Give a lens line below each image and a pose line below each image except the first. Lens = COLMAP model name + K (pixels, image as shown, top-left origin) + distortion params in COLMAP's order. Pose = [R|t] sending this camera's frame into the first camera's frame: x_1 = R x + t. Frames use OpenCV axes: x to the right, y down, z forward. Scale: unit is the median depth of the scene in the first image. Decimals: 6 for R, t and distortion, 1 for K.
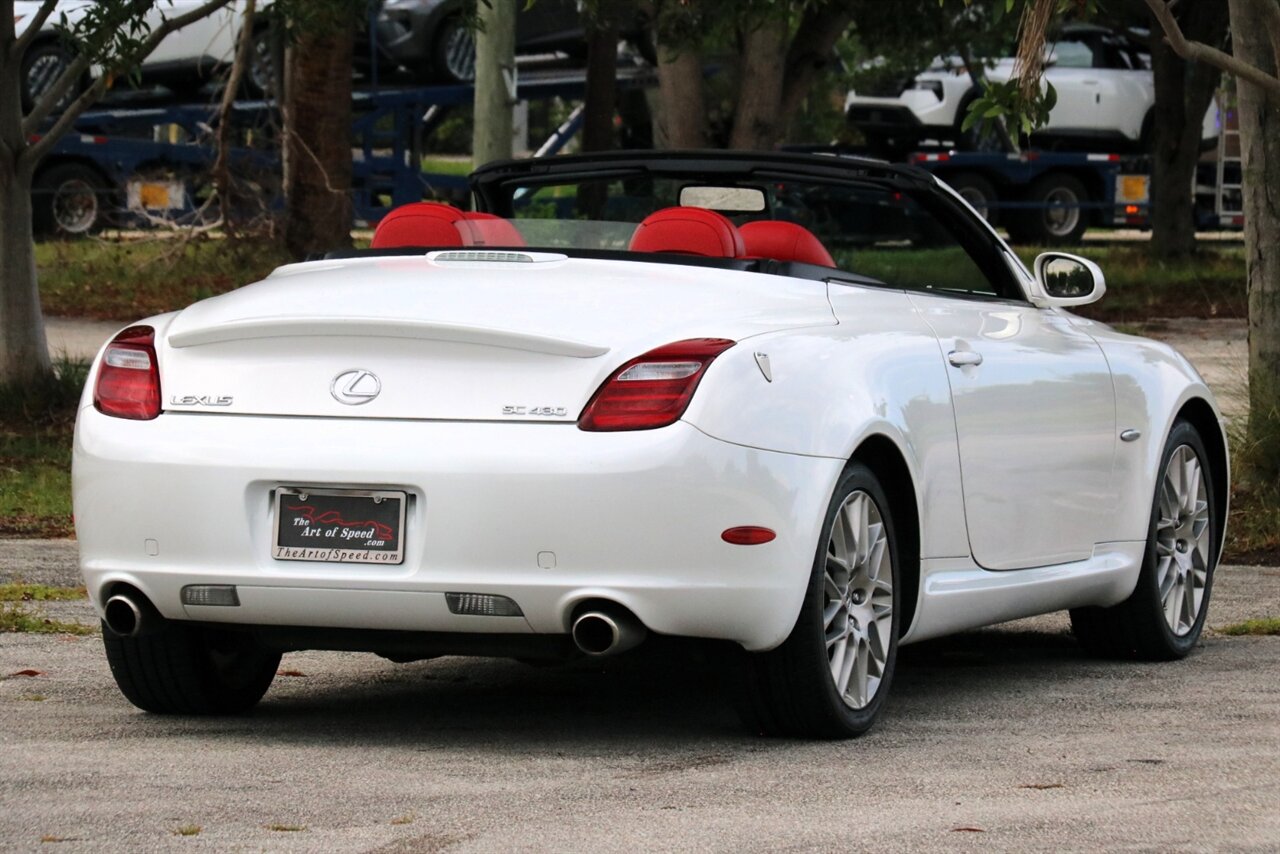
lens RADIAL K [[6968.2, 0, 640.0], [0, 6968.2, 427.0], [0, 0, 1]] dist [0.453301, -6.286282]
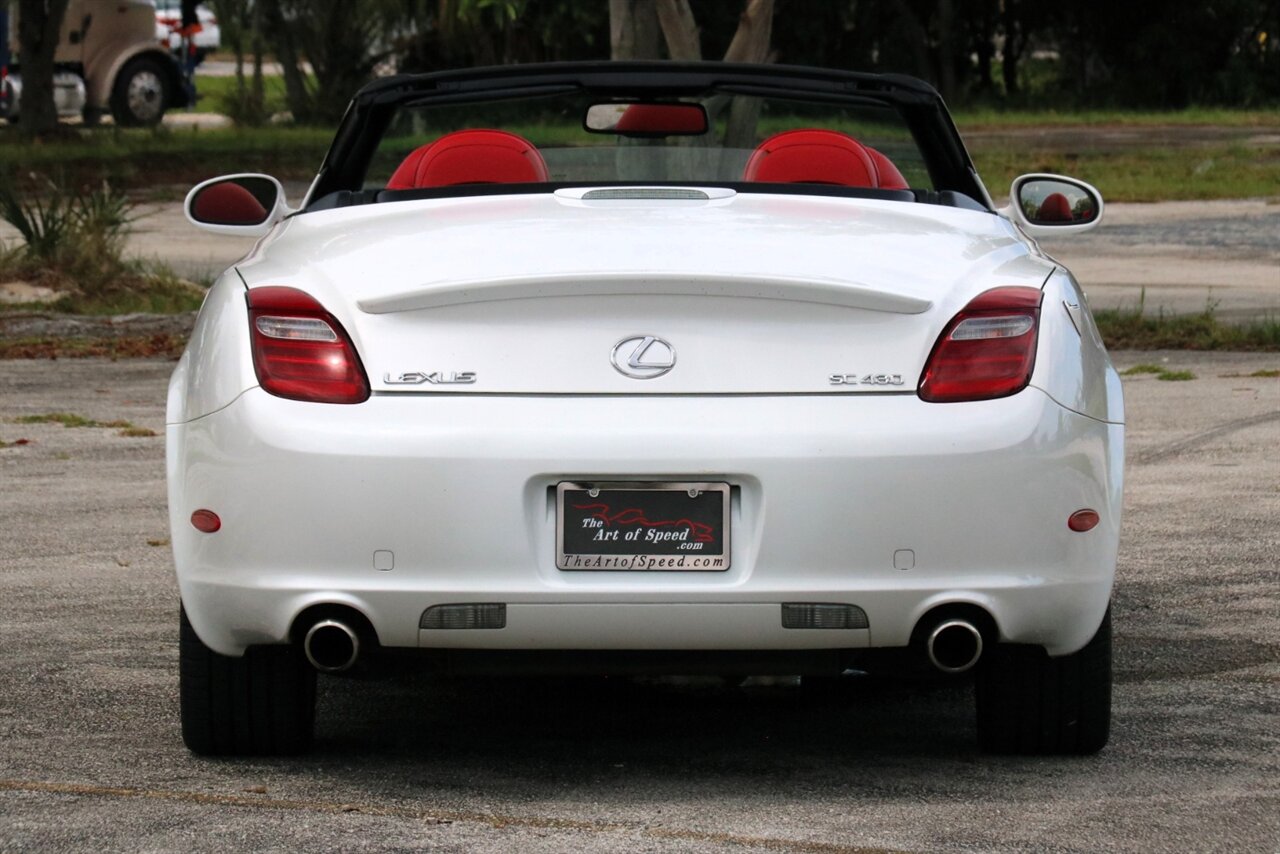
lens RADIAL K [[6968.2, 0, 640.0], [0, 6968.2, 427.0], [0, 0, 1]] dist [0.453301, -6.286282]
pose [[0.937088, -0.031260, 0.347690, -0.327783], [0.025699, 0.999458, 0.020594, -0.014420], [-0.348145, -0.010363, 0.937383, 0.230809]]
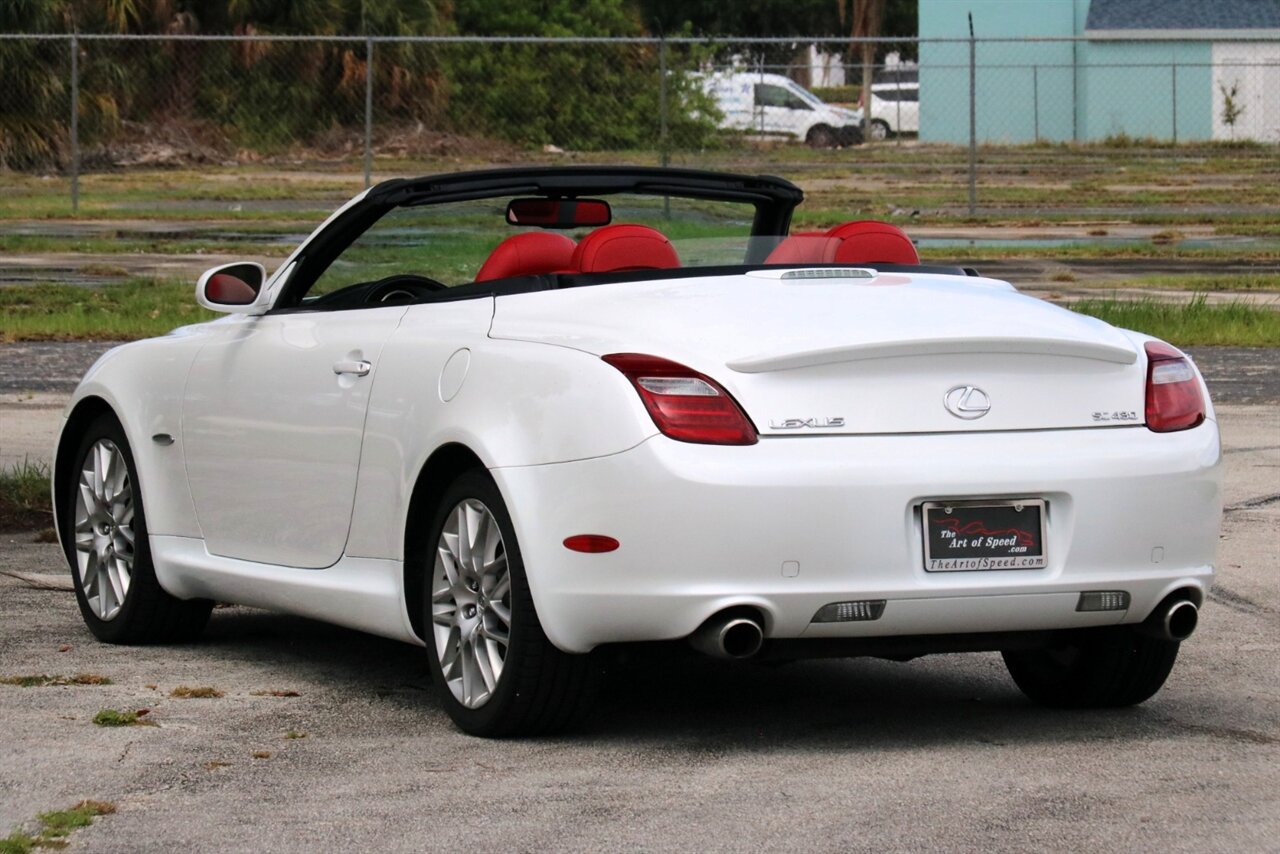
lens RADIAL K [[6968.2, 0, 640.0], [0, 6968.2, 427.0], [0, 0, 1]] dist [0.453301, -6.286282]
pose [[0.711864, -0.050006, 0.700535, -0.808749], [0.043957, 0.998679, 0.026621, -0.032026], [-0.700940, 0.011843, 0.713121, 0.291106]]
